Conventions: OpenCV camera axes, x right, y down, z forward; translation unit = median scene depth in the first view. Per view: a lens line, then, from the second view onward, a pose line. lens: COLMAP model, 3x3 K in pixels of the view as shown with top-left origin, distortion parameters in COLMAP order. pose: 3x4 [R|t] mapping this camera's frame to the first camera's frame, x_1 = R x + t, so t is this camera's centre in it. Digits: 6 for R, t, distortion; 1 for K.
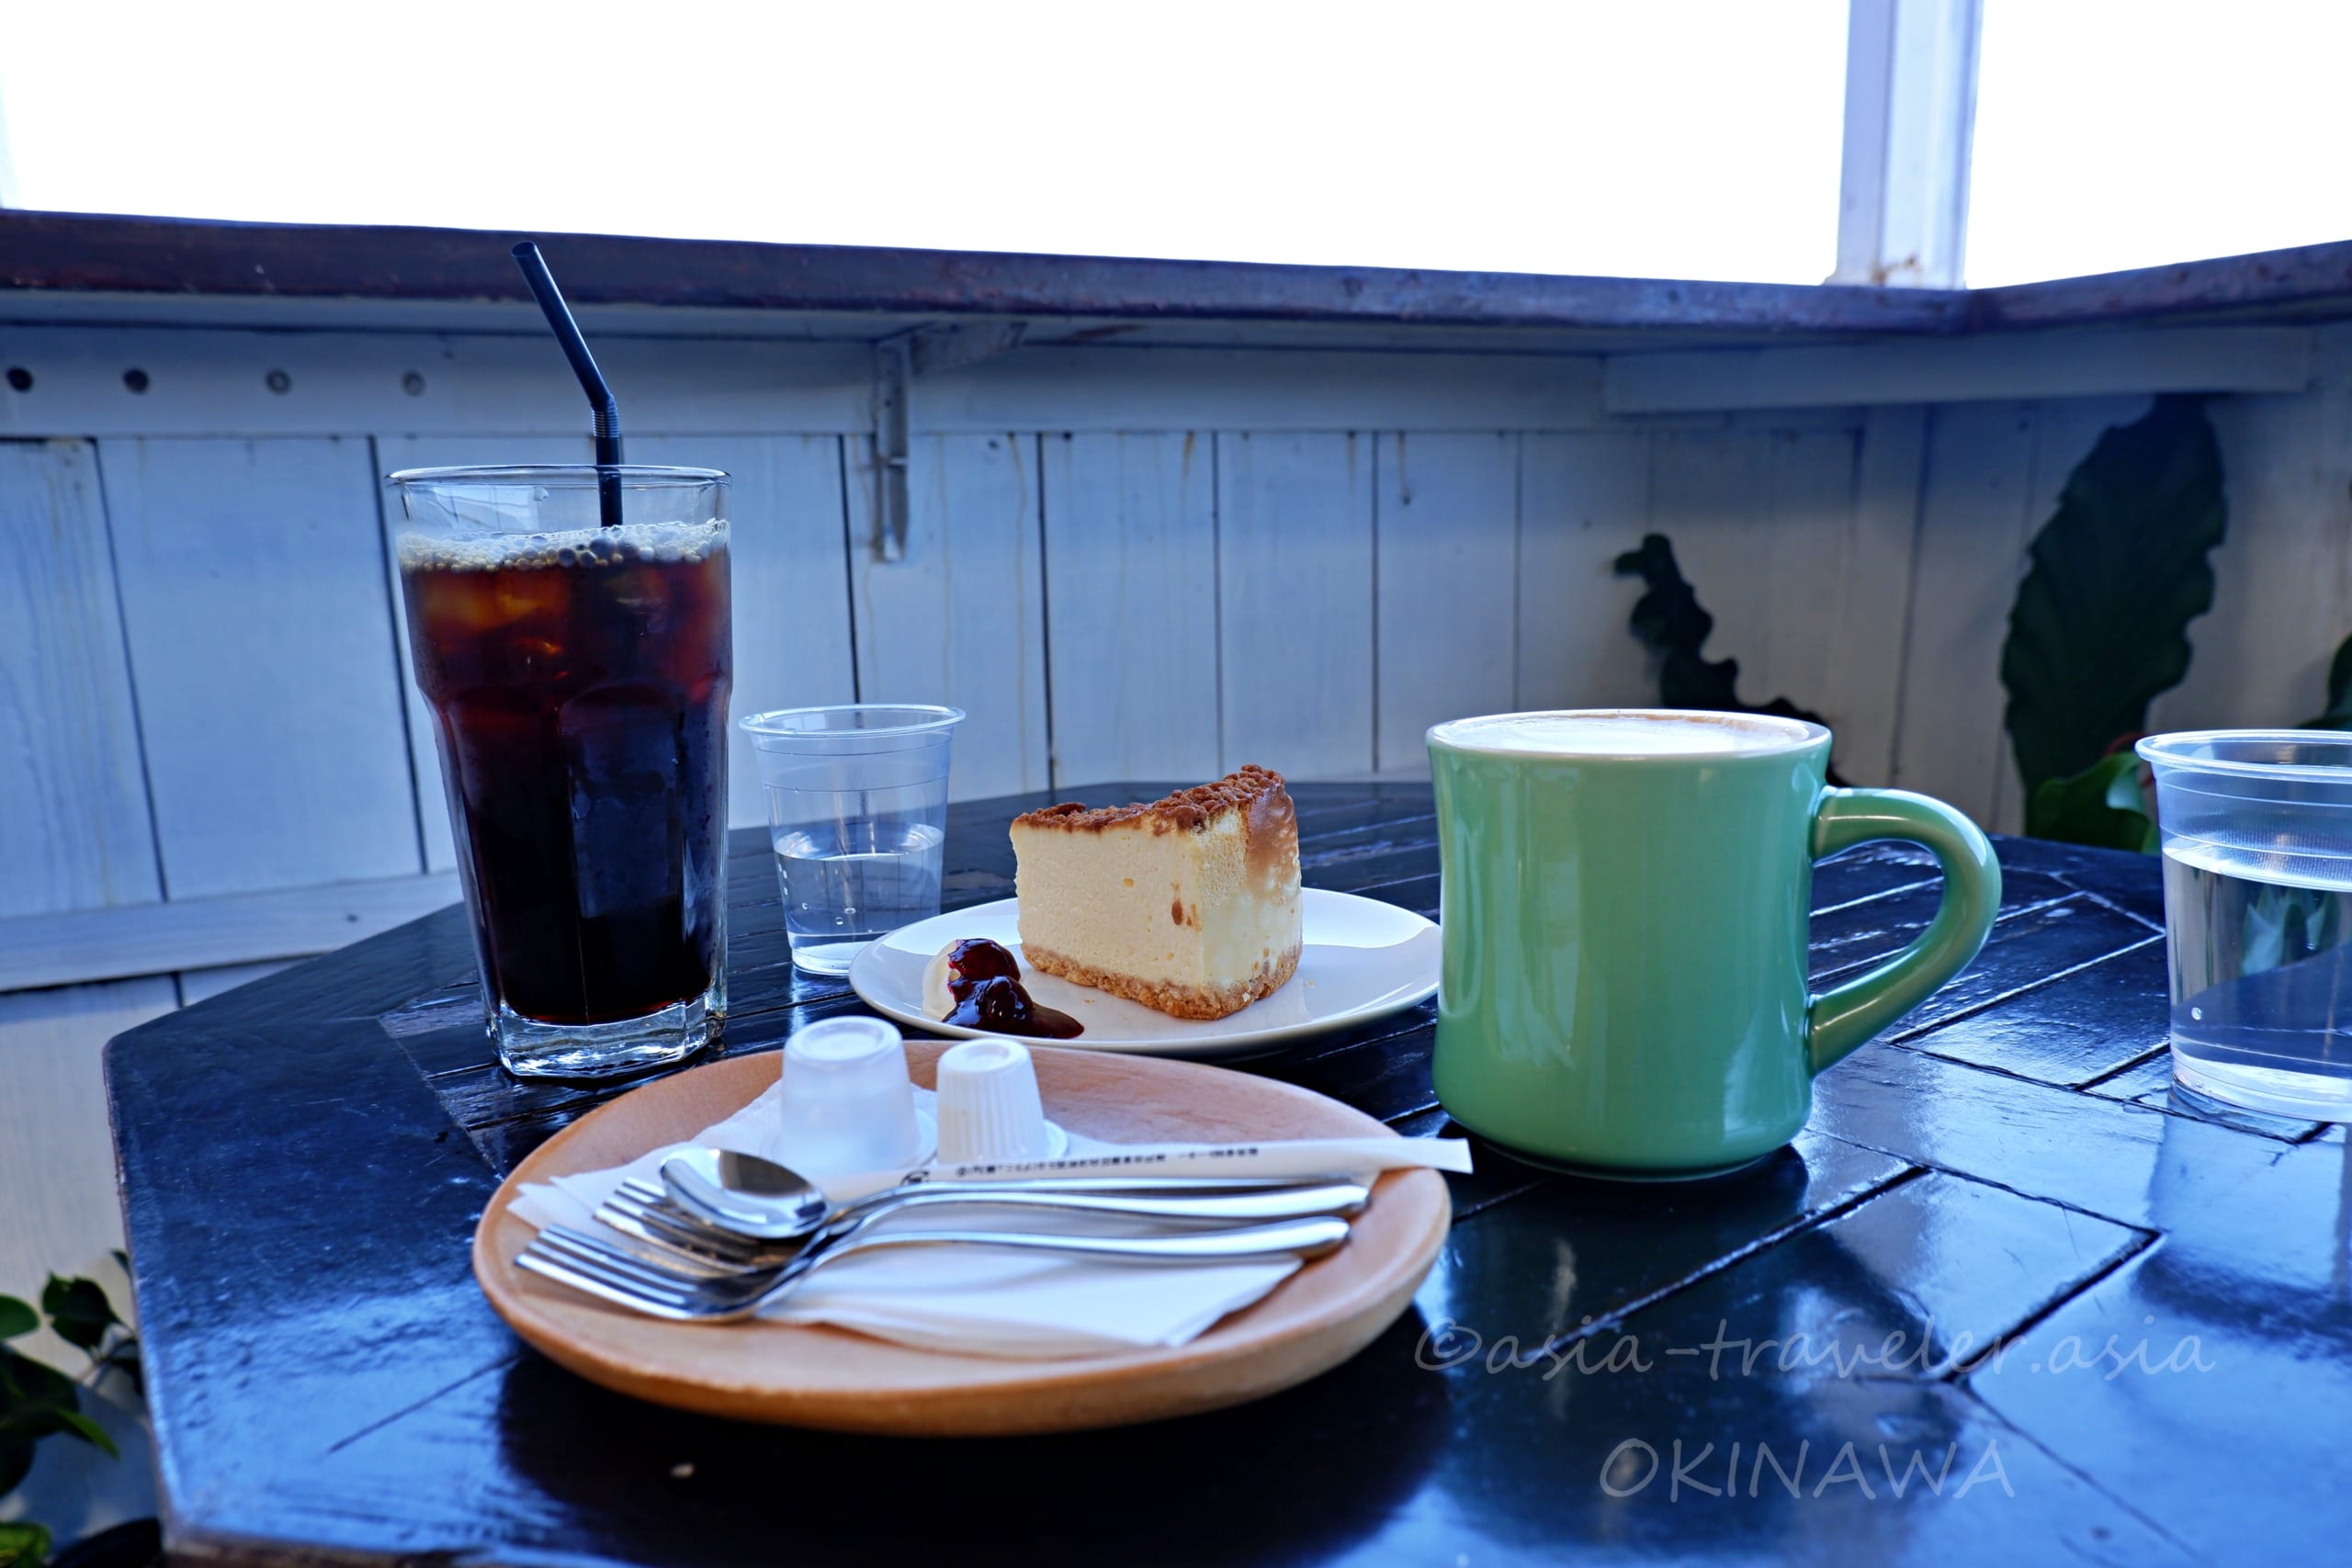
lens RADIAL K [[1516.8, 0, 1176.0], [0, 1516.8, 784.0], [0, 0, 1]] dist [0.032617, 0.001993]
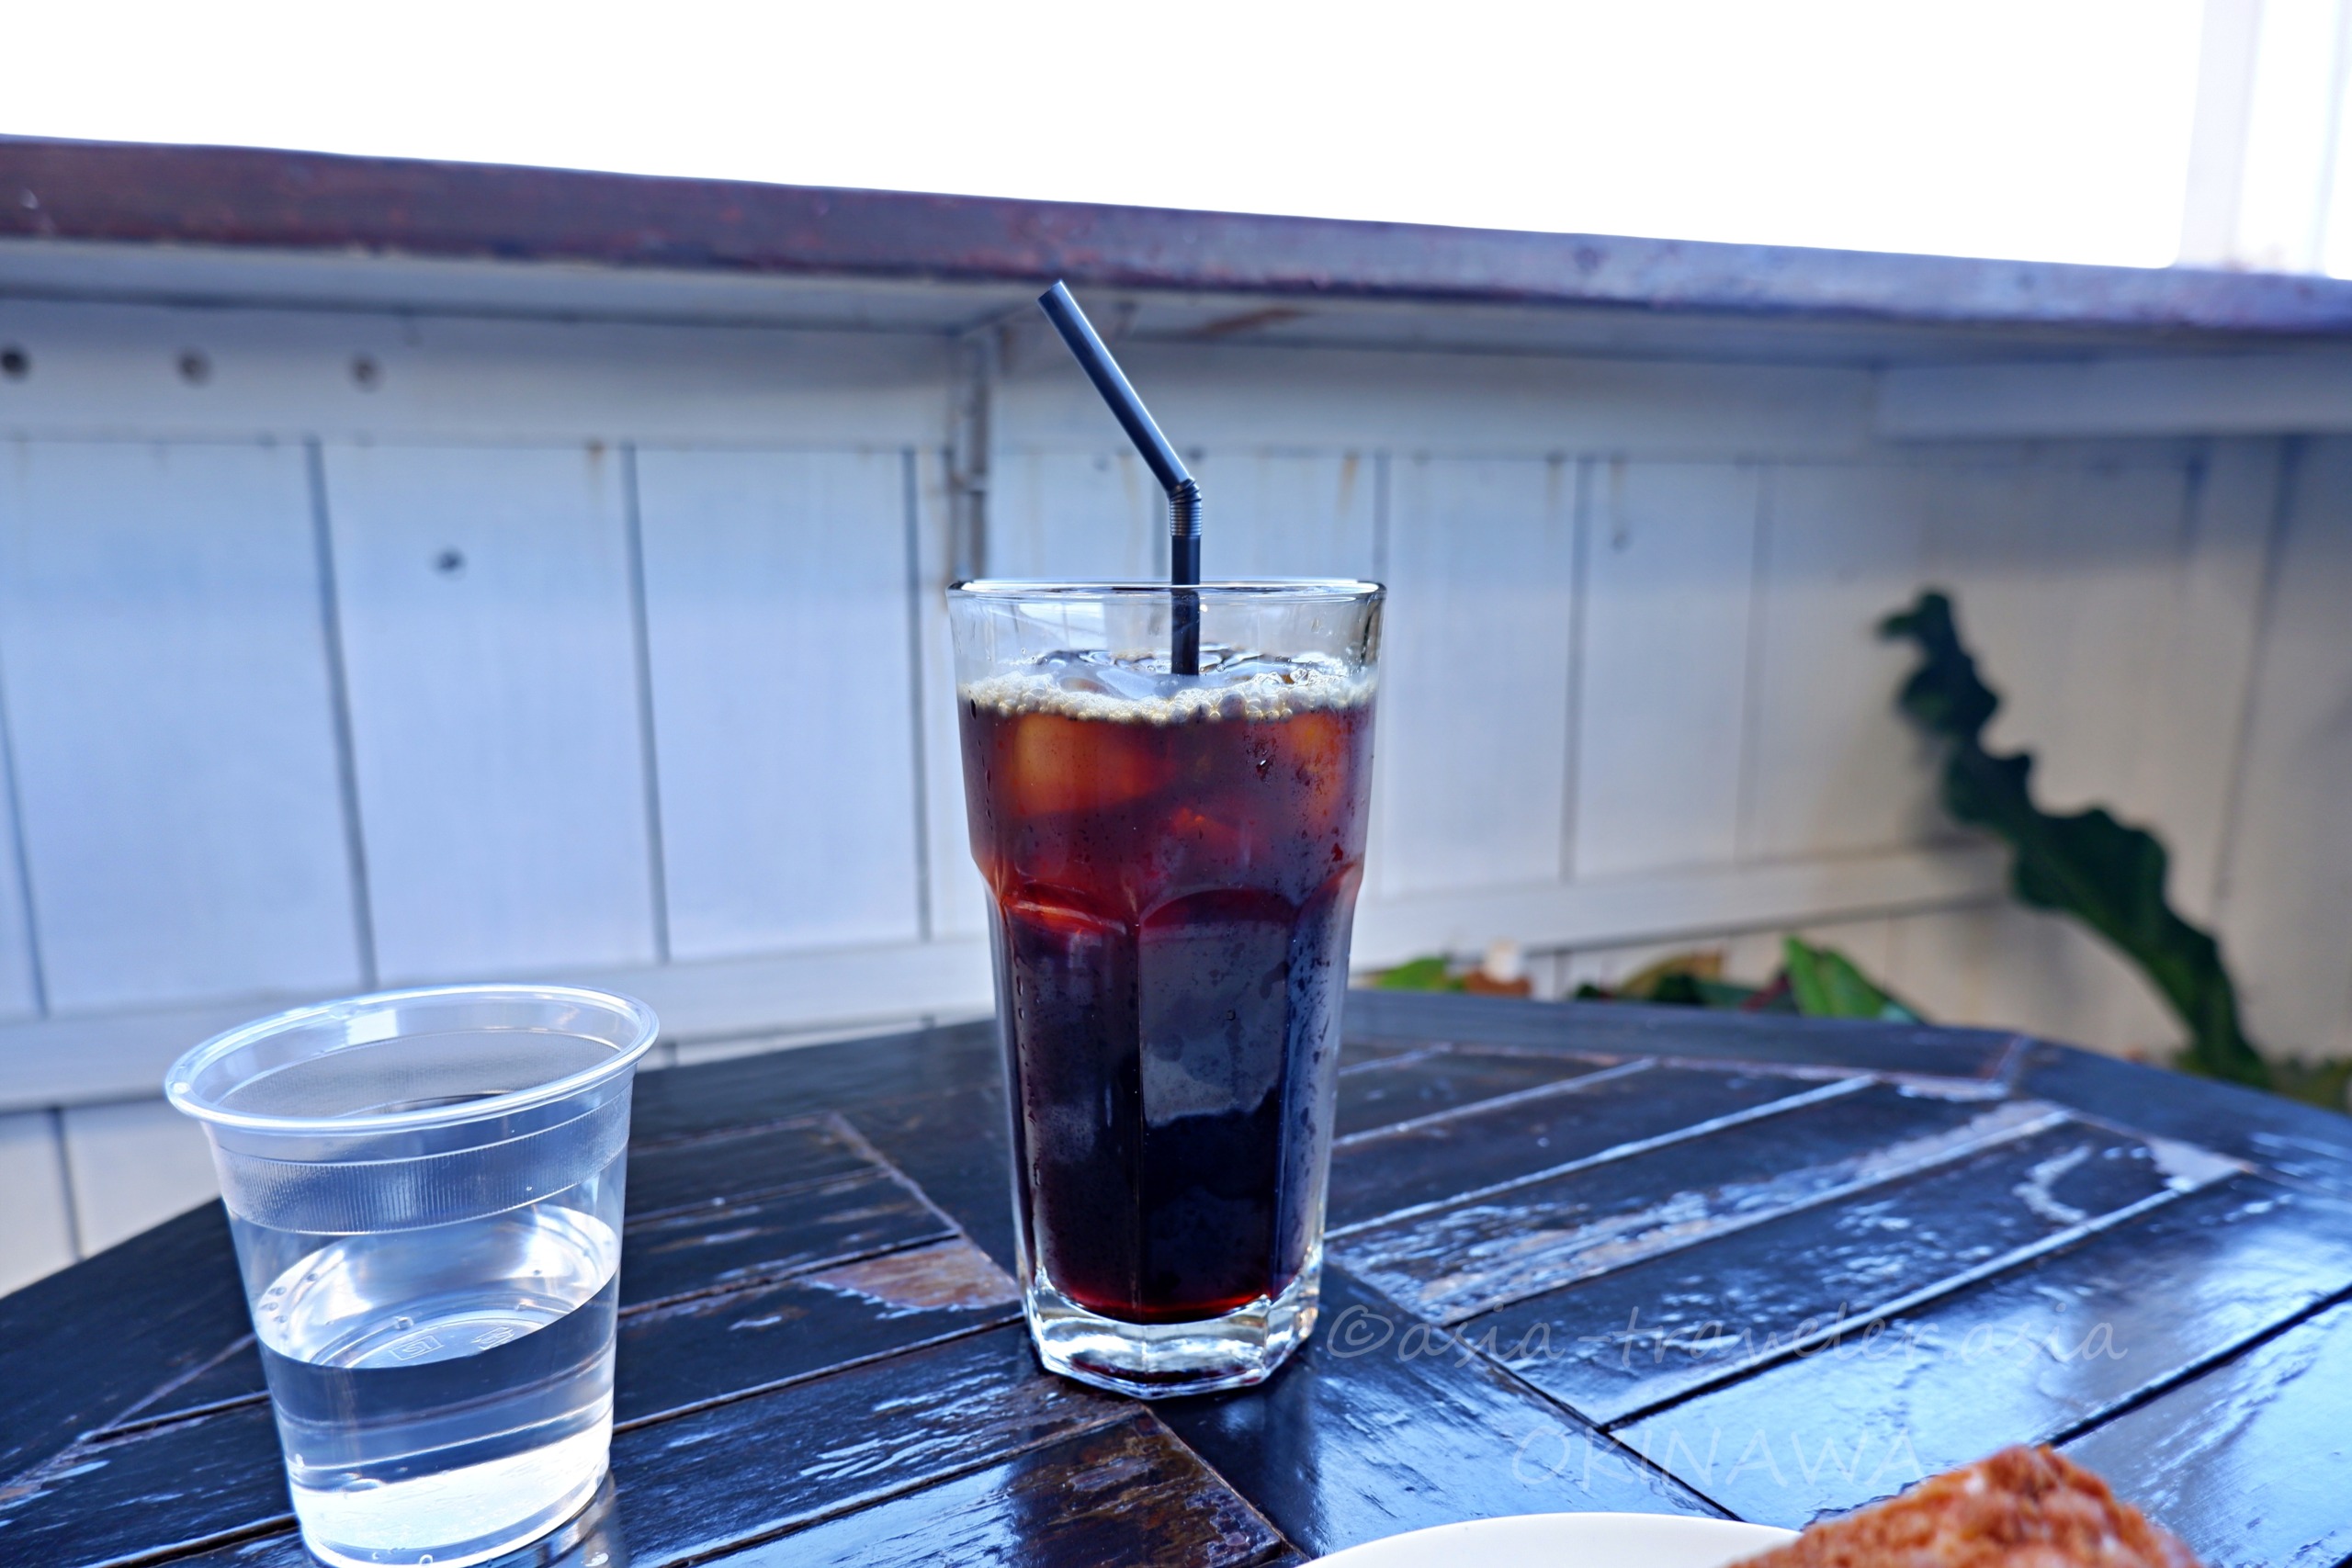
lens RADIAL K [[1516.8, 0, 1176.0], [0, 1516.8, 784.0], [0, 0, 1]] dist [0.032617, 0.001993]
pose [[0.995049, 0.039612, -0.091153, -0.003010], [-0.040246, 0.999177, -0.005135, -0.057179], [0.090874, 0.008778, 0.995824, 0.228418]]
